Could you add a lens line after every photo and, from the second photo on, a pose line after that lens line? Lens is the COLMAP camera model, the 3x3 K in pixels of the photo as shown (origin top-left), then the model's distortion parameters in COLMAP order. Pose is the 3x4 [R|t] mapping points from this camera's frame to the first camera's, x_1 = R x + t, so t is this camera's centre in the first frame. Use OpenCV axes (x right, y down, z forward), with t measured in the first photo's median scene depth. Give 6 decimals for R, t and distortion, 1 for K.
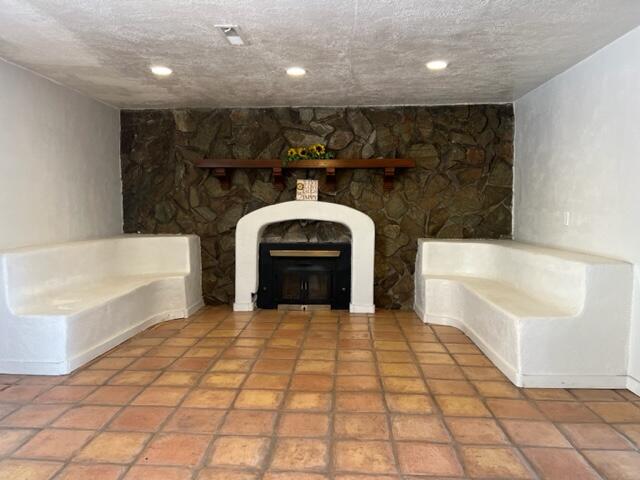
lens RADIAL K [[481.8, 0, 317.7], [0, 481.8, 248.4], [0, 0, 1]] dist [0.041871, -0.015837]
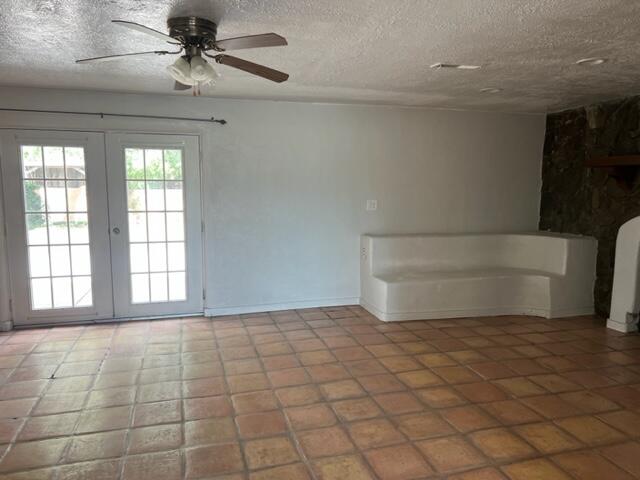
lens RADIAL K [[481.8, 0, 316.7], [0, 481.8, 243.8], [0, 0, 1]] dist [0.041871, -0.015837]
pose [[0.321755, 0.113357, -0.940013, 0.472855], [-0.086220, 0.992190, 0.090137, -0.056201], [0.942889, 0.052046, 0.329016, 0.186618]]
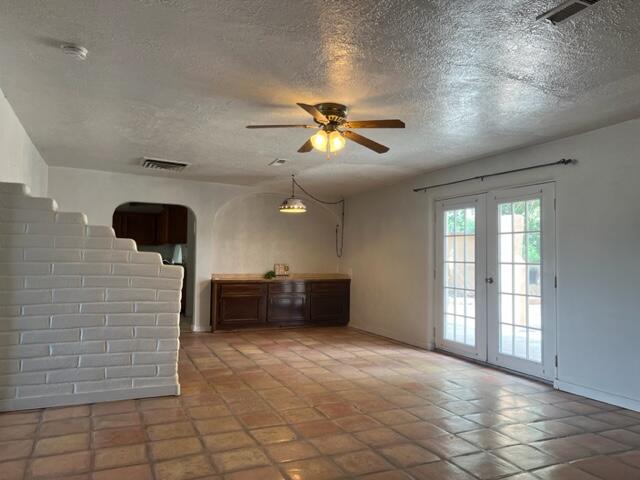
lens RADIAL K [[481.8, 0, 324.2], [0, 481.8, 241.9], [0, 0, 1]] dist [0.041871, -0.015837]
pose [[-0.888881, -0.040736, -0.456323, 0.252108], [-0.065620, 0.997090, 0.038812, -0.059409], [0.453414, 0.064443, -0.888967, 0.827111]]
